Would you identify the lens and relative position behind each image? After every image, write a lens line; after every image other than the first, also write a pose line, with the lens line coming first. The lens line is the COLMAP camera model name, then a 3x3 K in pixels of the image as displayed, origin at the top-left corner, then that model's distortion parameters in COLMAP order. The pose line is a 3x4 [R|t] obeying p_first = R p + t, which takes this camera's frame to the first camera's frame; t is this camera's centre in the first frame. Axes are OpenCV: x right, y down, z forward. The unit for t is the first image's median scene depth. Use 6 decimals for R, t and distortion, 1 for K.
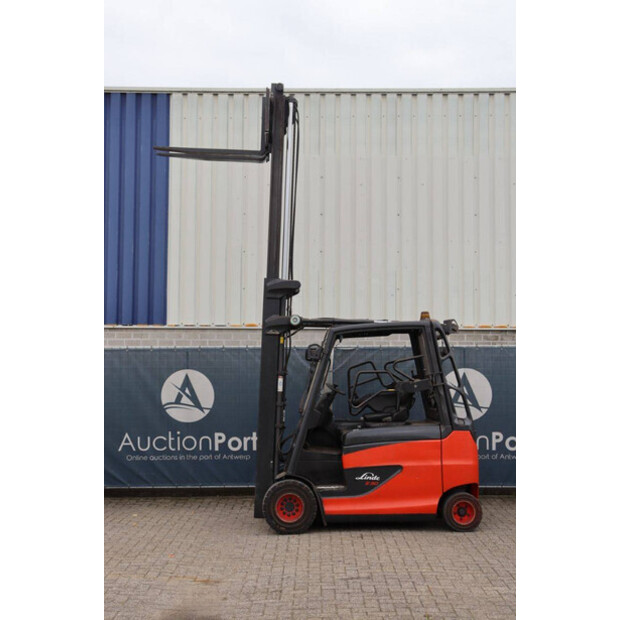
lens RADIAL K [[922.9, 0, 310.0], [0, 922.9, 310.0], [0, 0, 1]] dist [0.098832, 0.029855]
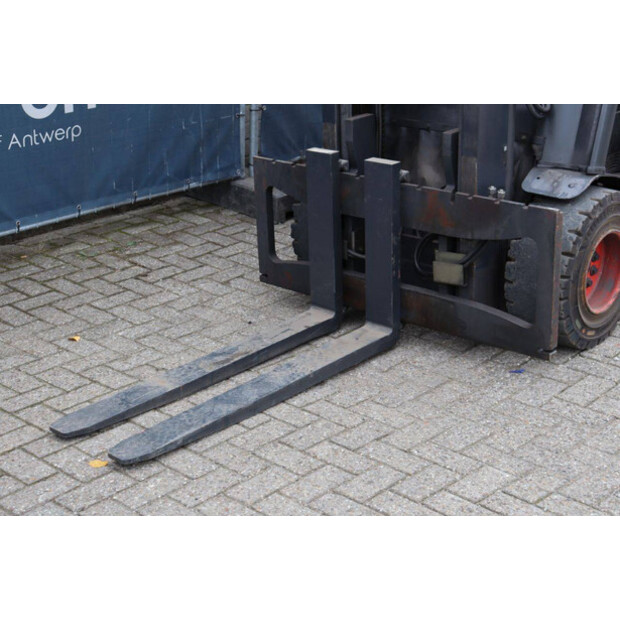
lens RADIAL K [[1112.7, 0, 310.0], [0, 1112.7, 310.0], [0, 0, 1]] dist [0.180168, 0.096808]
pose [[0.678877, -0.274812, 0.680885, -0.305323], [-0.024673, 0.918256, 0.395218, 0.055711], [-0.733837, -0.285104, 0.616603, 0.671661]]
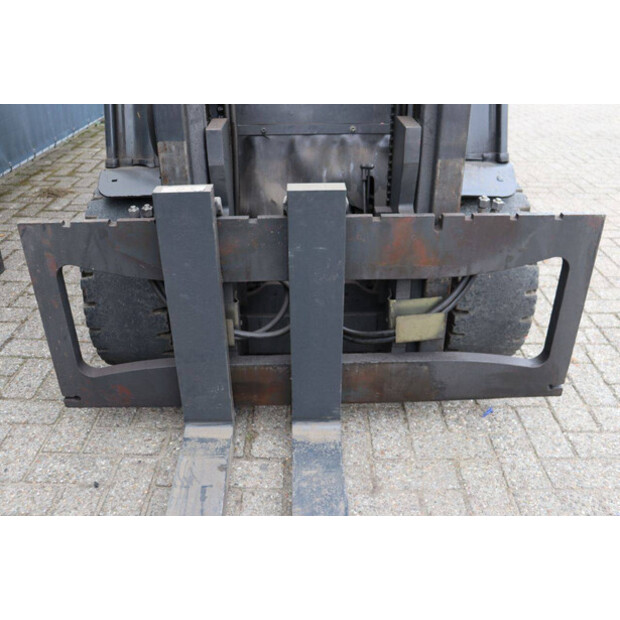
lens RADIAL K [[590.1, 0, 310.0], [0, 590.1, 310.0], [0, 0, 1]] dist [-0.075718, 0.004162]
pose [[-0.008199, -0.473973, 0.880501, -0.159658], [-0.064163, 0.878965, 0.472549, 0.113806], [-0.997906, -0.052621, -0.037618, 0.872099]]
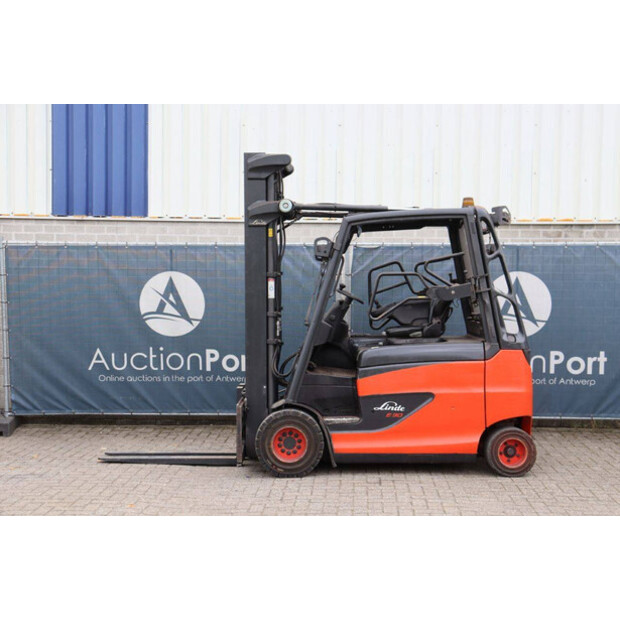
lens RADIAL K [[992.5, 0, 310.0], [0, 992.5, 310.0], [0, 0, 1]] dist [0.143310, -0.044898]
pose [[0.999184, 0.007508, -0.039692, 0.023150], [-0.003814, 0.995720, 0.092348, 0.017211], [0.040216, -0.092121, 0.994935, 0.137167]]
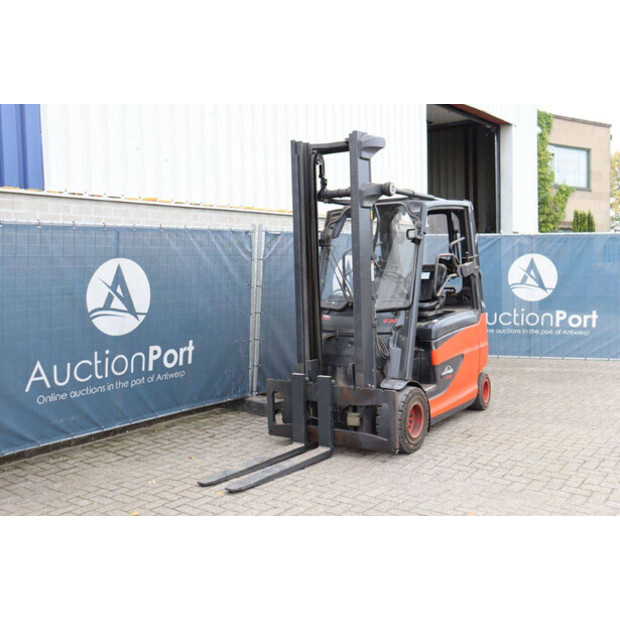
lens RADIAL K [[695.4, 0, 310.0], [0, 695.4, 310.0], [0, 0, 1]] dist [-0.020594, 0.004874]
pose [[0.593324, -0.064644, 0.802364, -0.459781], [-0.030524, 0.994246, 0.102675, 0.045908], [-0.804385, -0.085411, 0.587937, 0.588849]]
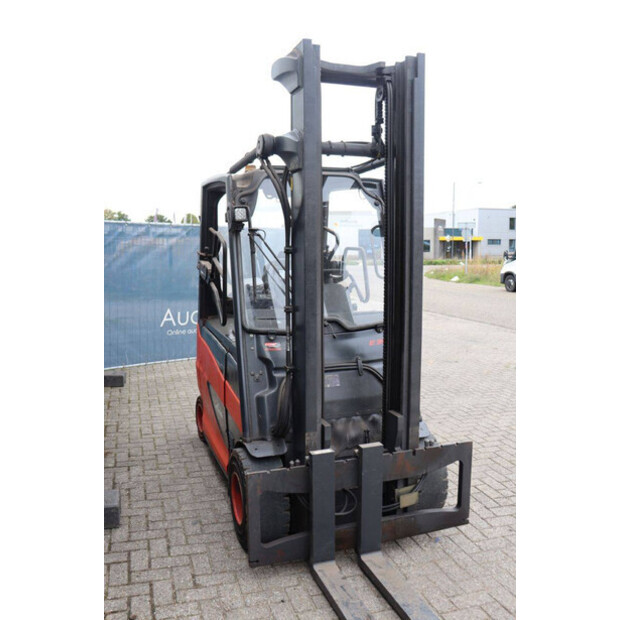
lens RADIAL K [[567.7, 0, 310.0], [0, 567.7, 310.0], [0, 0, 1]] dist [-0.148898, 0.181073]
pose [[-0.310717, -0.104091, 0.944786, -0.277338], [-0.057669, 0.994219, 0.090571, 0.063720], [-0.948751, -0.026343, -0.314924, 0.973102]]
